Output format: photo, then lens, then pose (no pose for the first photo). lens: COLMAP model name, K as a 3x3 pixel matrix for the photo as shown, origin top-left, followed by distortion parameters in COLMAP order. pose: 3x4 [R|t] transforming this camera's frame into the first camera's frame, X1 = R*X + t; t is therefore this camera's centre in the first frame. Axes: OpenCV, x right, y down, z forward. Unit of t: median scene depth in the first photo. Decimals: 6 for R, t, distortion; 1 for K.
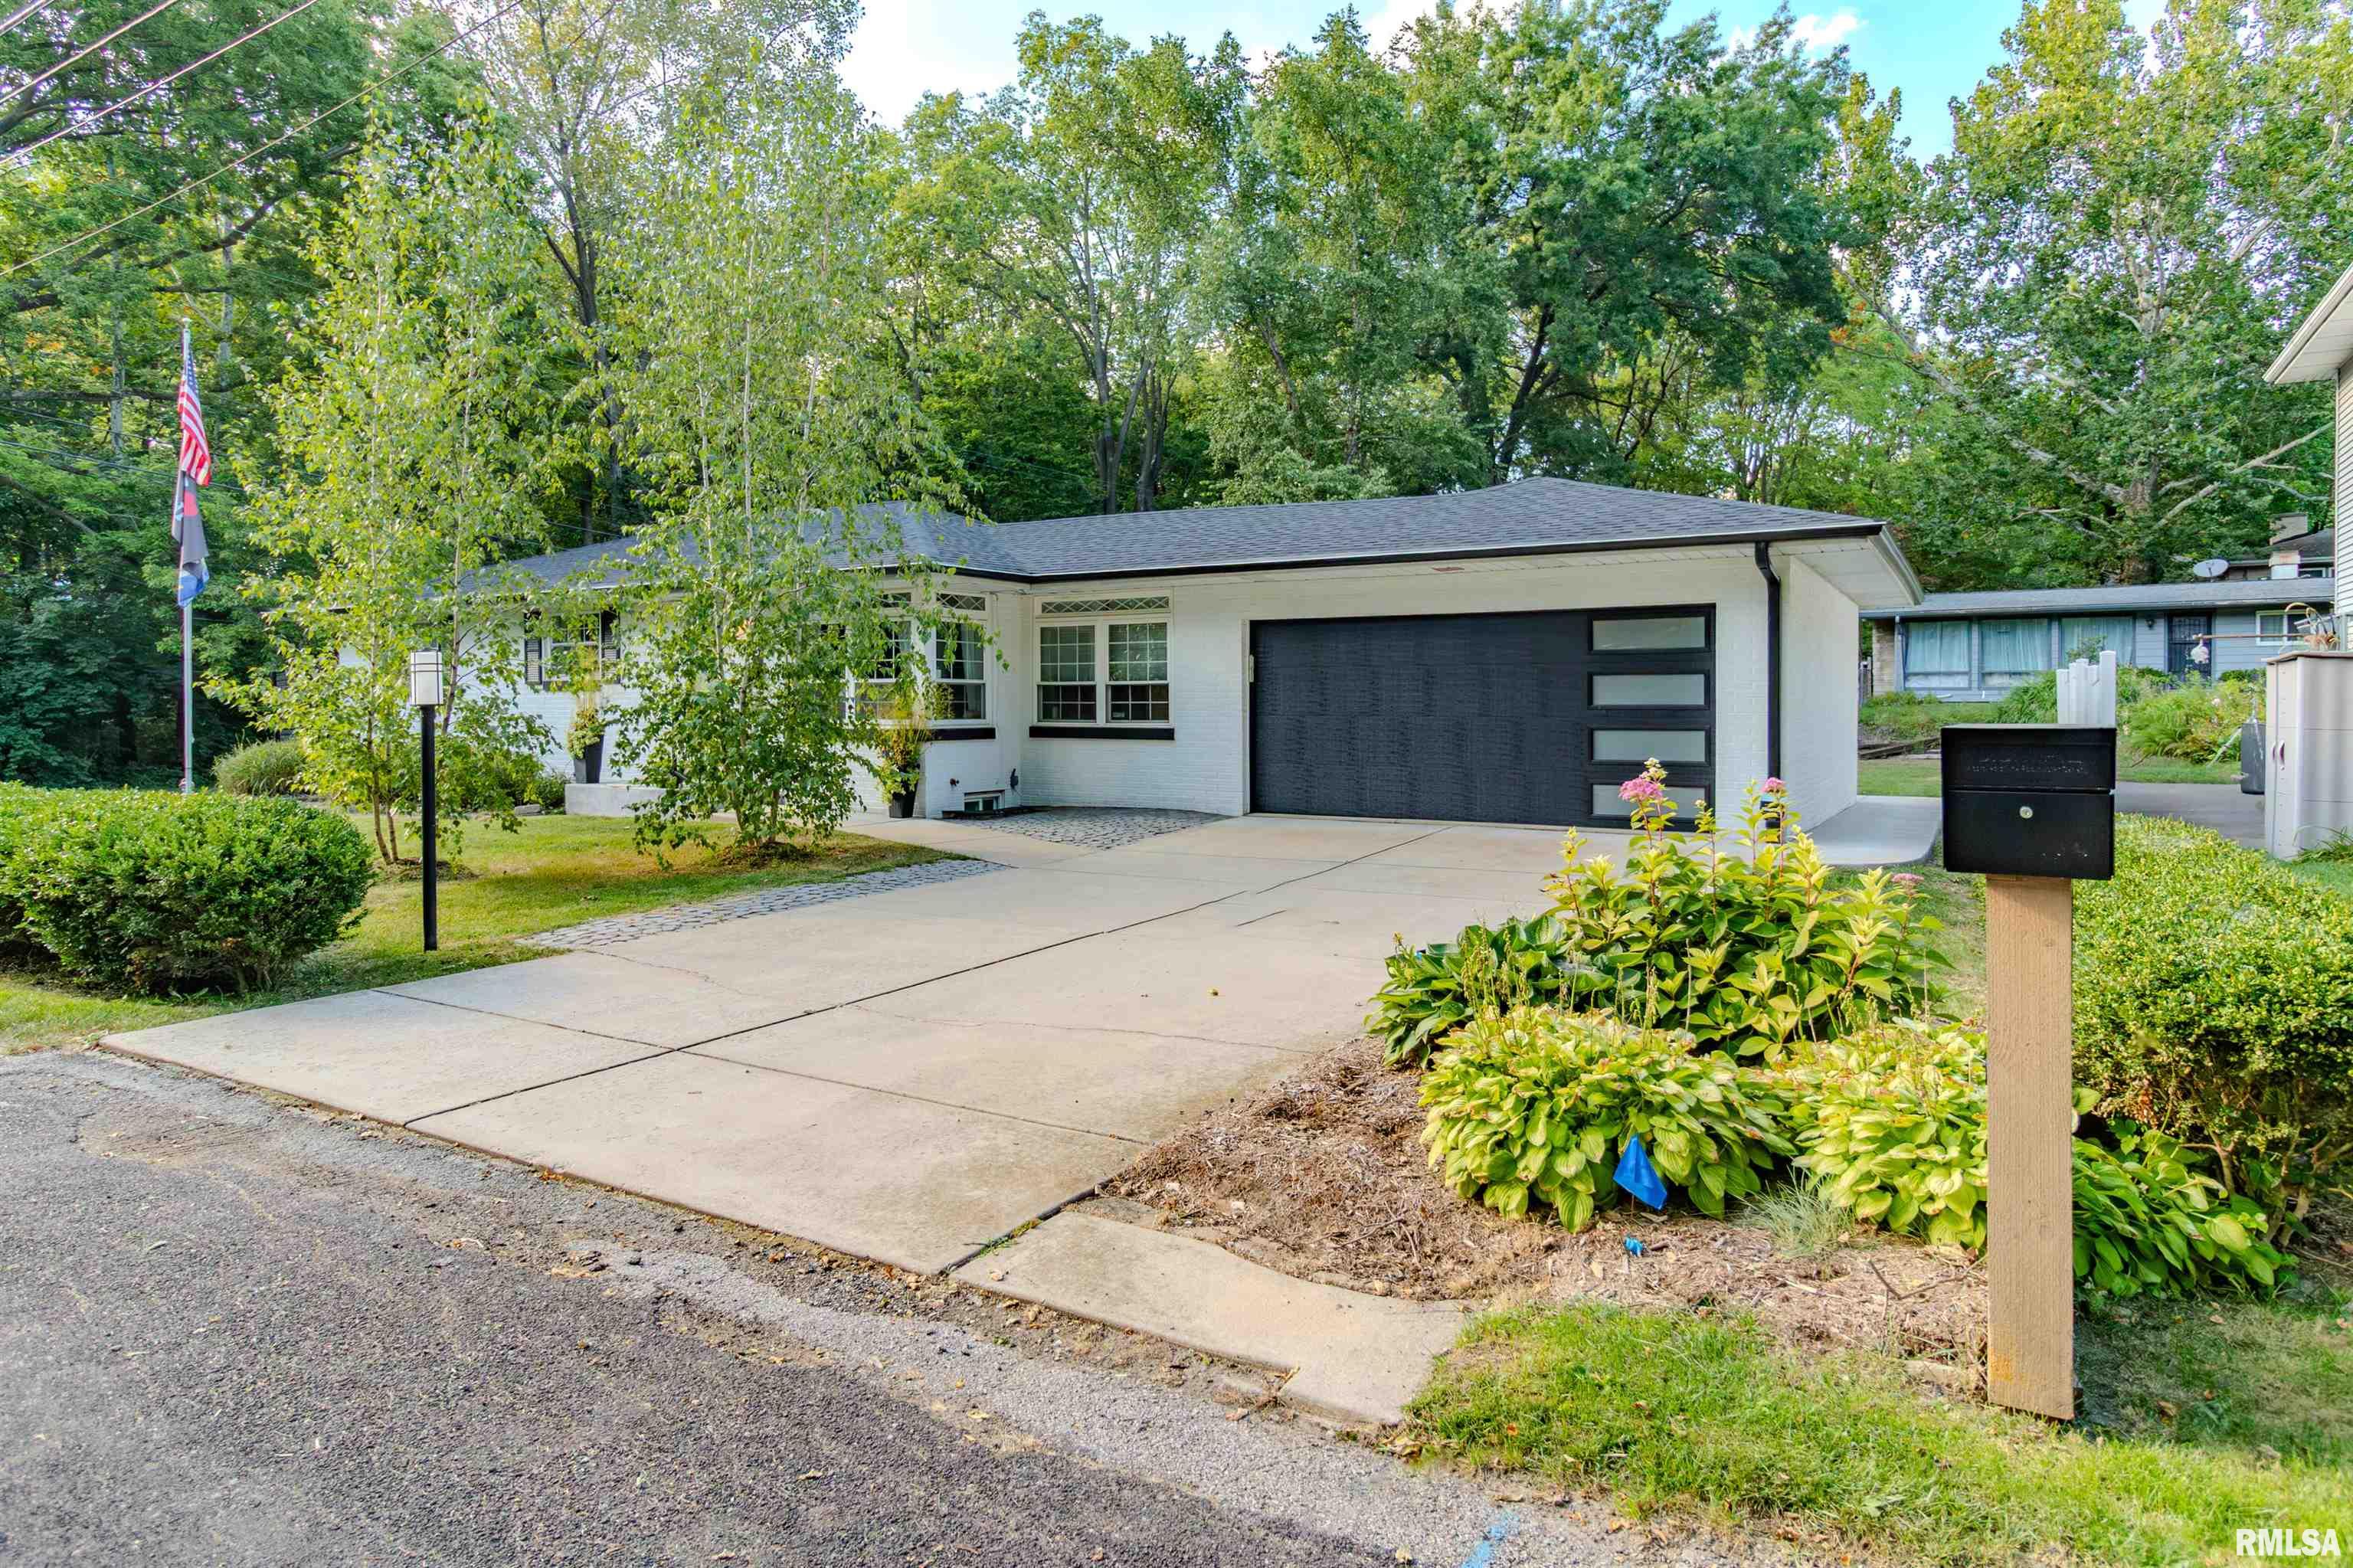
lens RADIAL K [[1369.1, 0, 1216.3], [0, 1369.1, 785.9], [0, 0, 1]] dist [-0.006130, -0.002575]
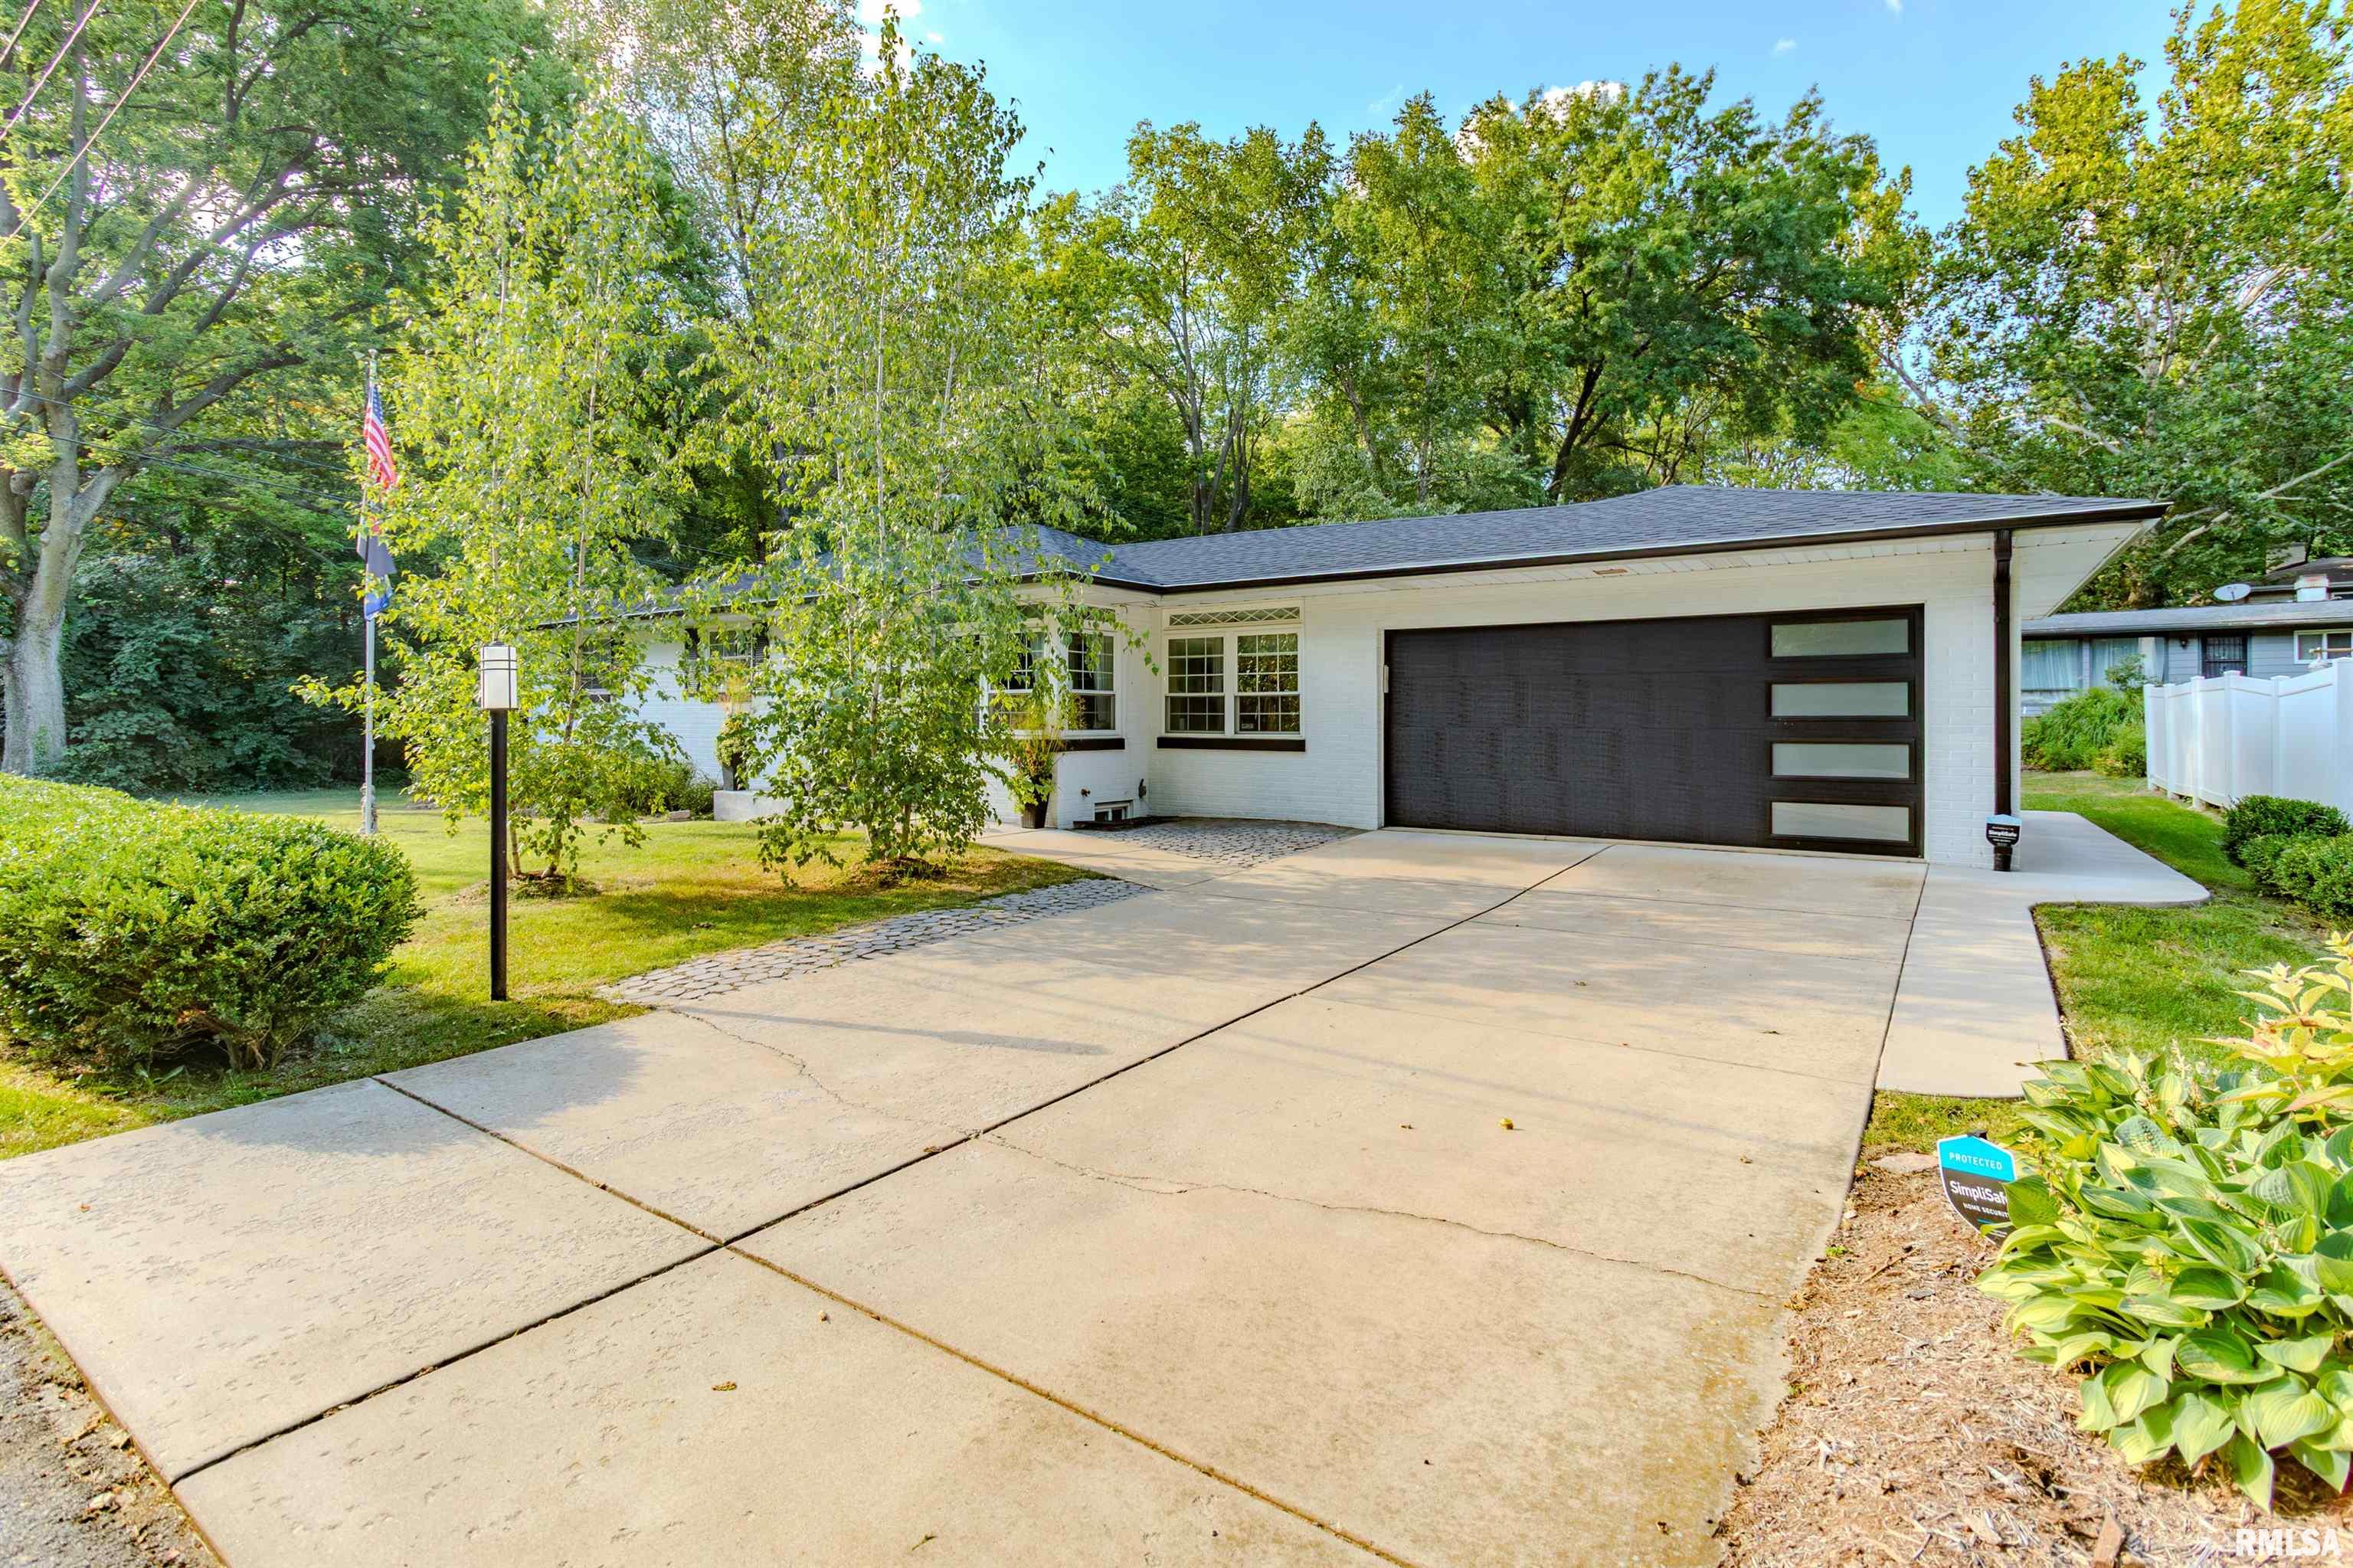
lens RADIAL K [[1099.4, 0, 1174.6], [0, 1099.4, 776.0], [0, 0, 1]] dist [0.001103, -0.000120]
pose [[0.996319, 0.006652, -0.085470, -0.030734], [-0.007361, 0.999941, -0.007988, -0.004747], [0.085412, 0.008588, 0.996309, 0.108577]]
